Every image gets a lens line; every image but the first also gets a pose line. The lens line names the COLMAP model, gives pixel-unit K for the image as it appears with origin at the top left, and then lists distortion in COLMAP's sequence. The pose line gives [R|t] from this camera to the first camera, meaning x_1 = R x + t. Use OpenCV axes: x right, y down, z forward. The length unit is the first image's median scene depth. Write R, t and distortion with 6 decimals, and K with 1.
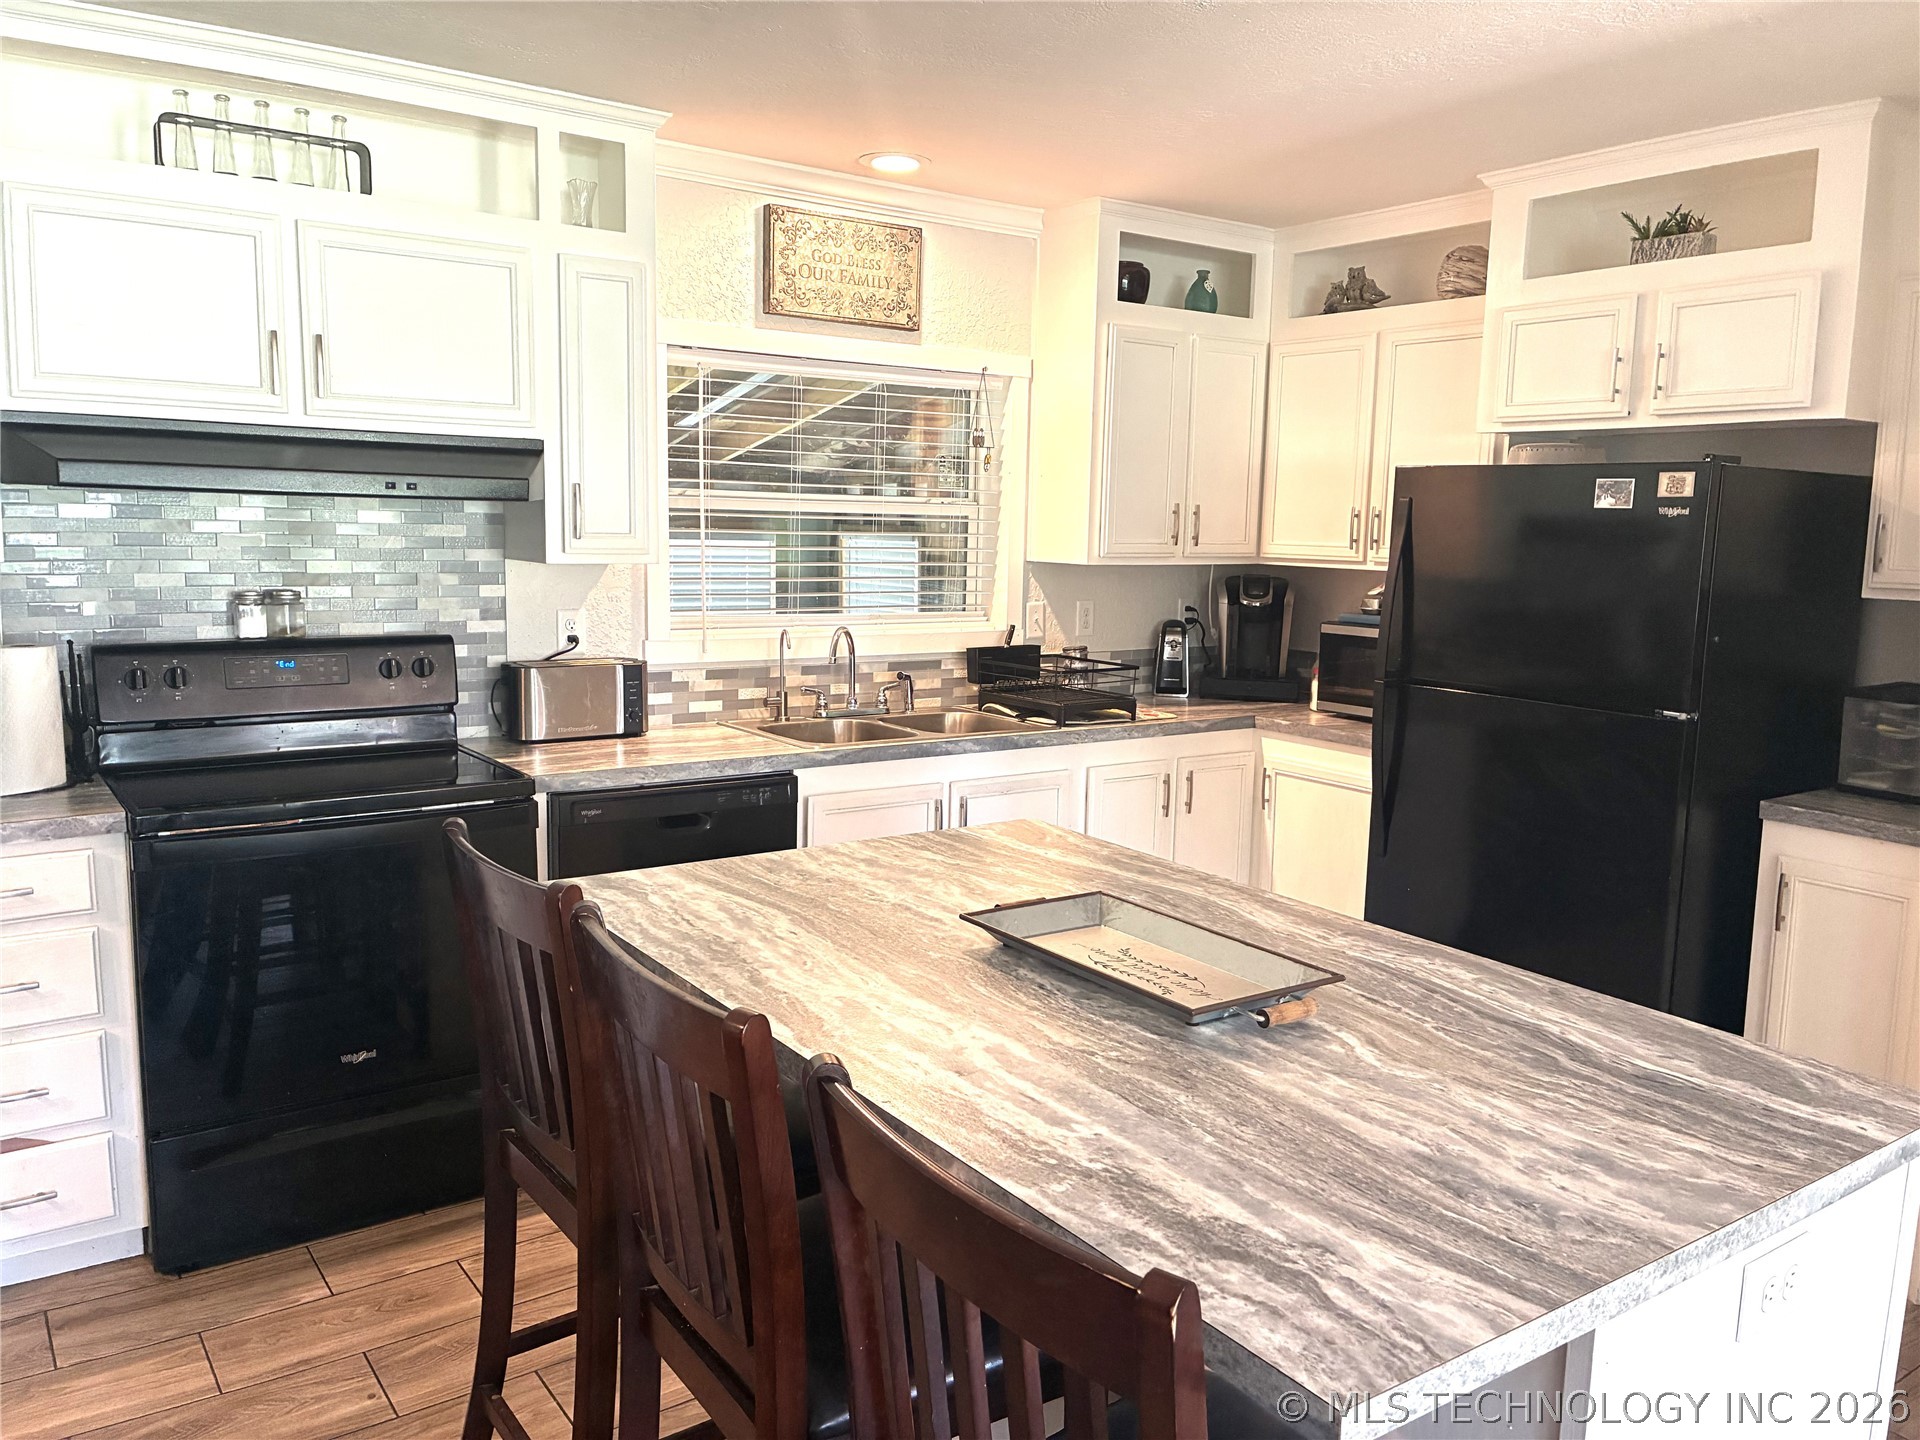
lens RADIAL K [[1448.4, 0, 960.0], [0, 1448.4, 720.0], [0, 0, 1]] dist [0.037941, -0.037805]
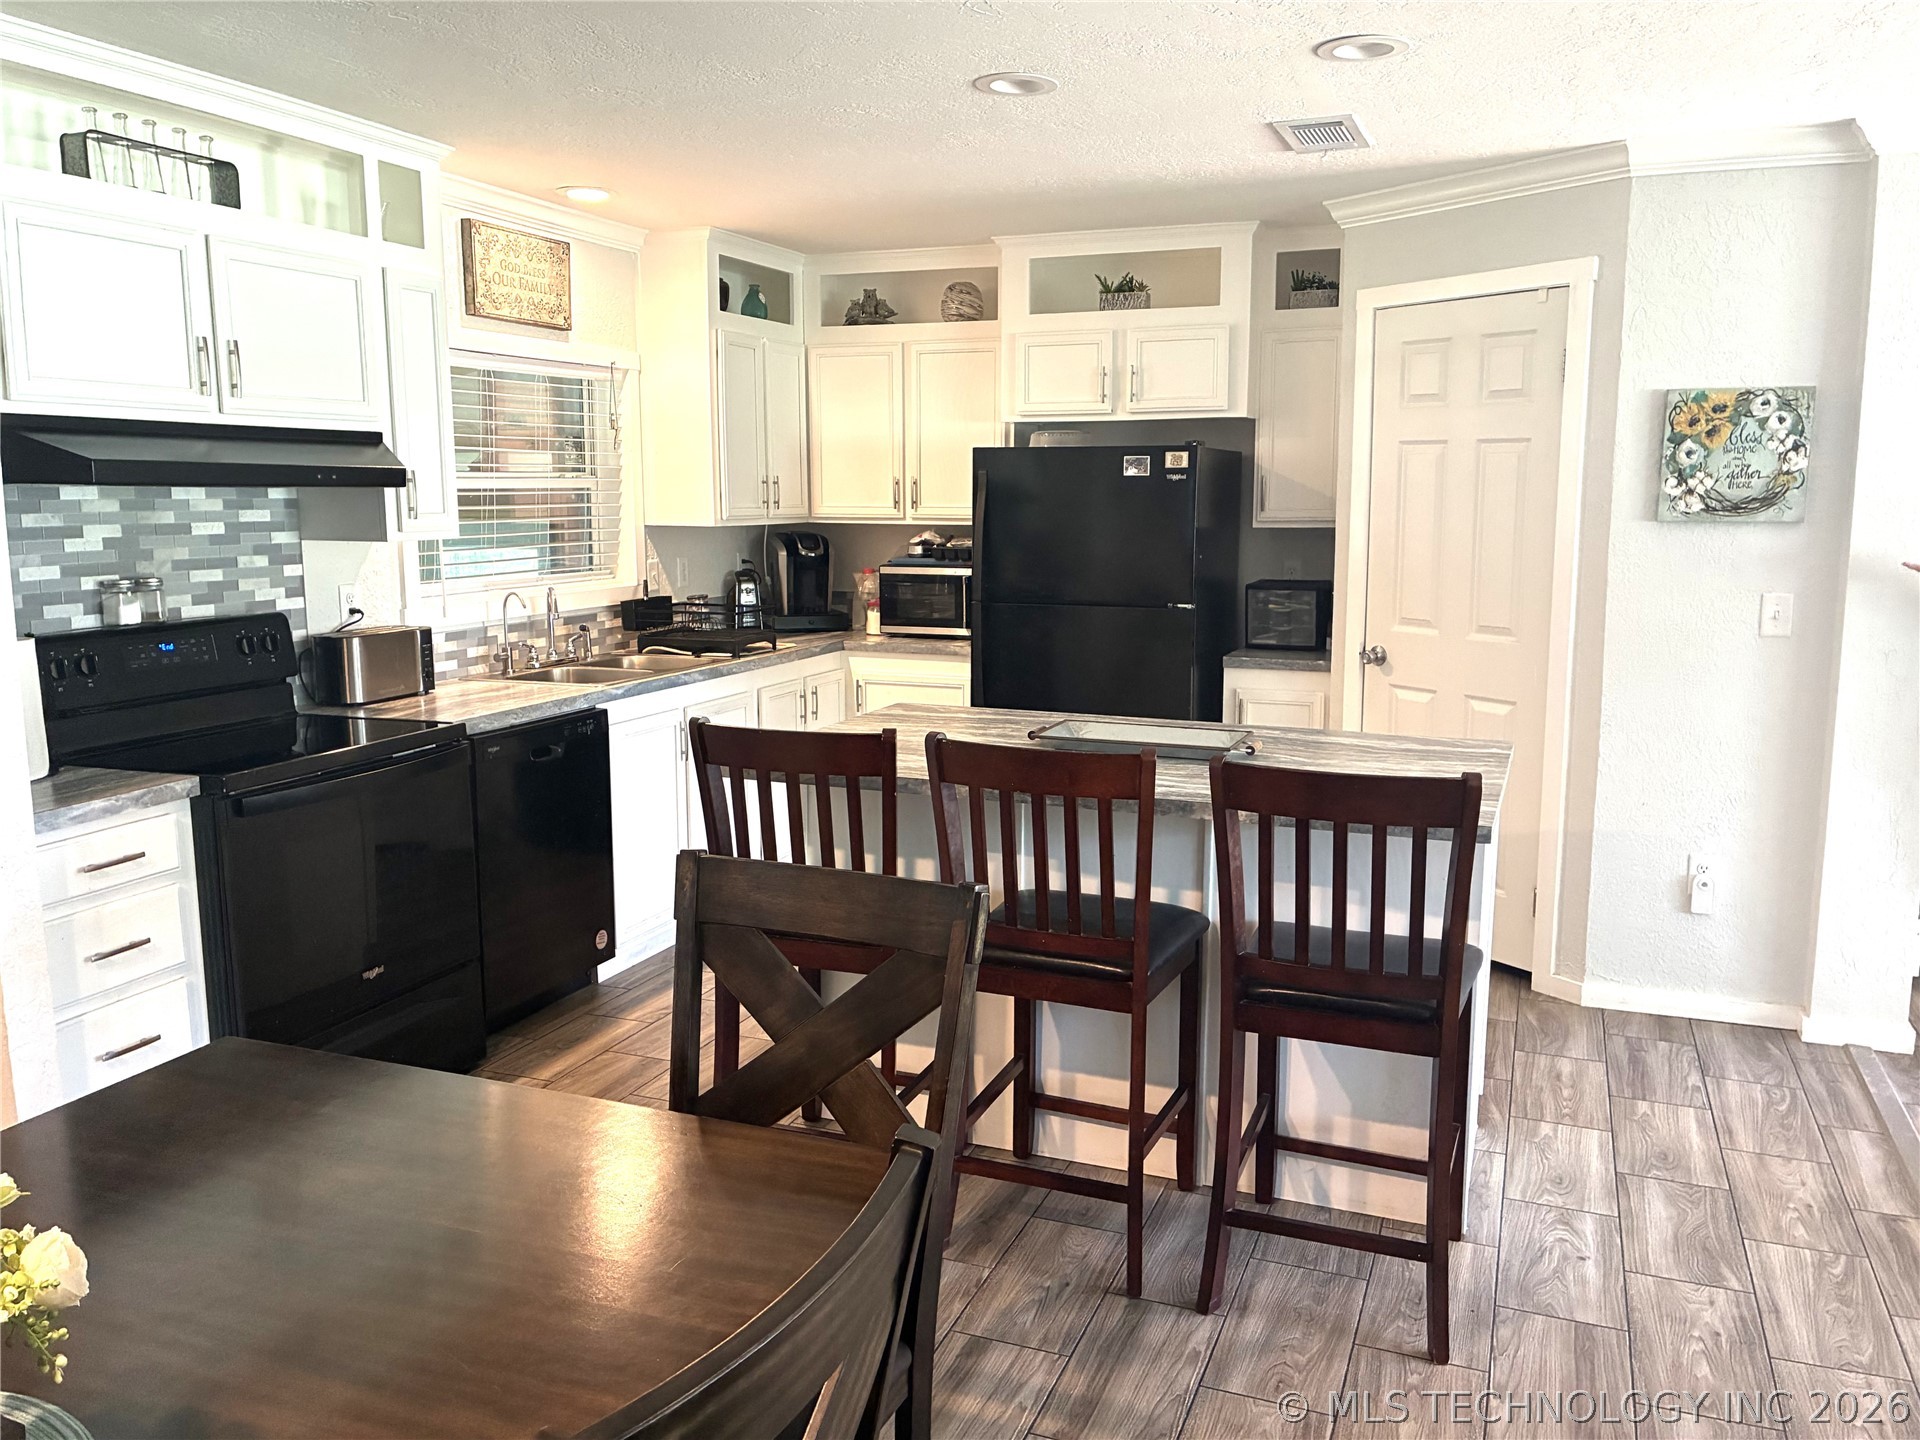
lens RADIAL K [[1448.4, 0, 960.0], [0, 1448.4, 720.0], [0, 0, 1]] dist [0.037941, -0.037805]
pose [[0.848034, -0.107844, 0.518853, -0.436108], [0.093626, 0.994163, 0.053611, 0.009502], [-0.521606, 0.003114, 0.853181, -0.169398]]
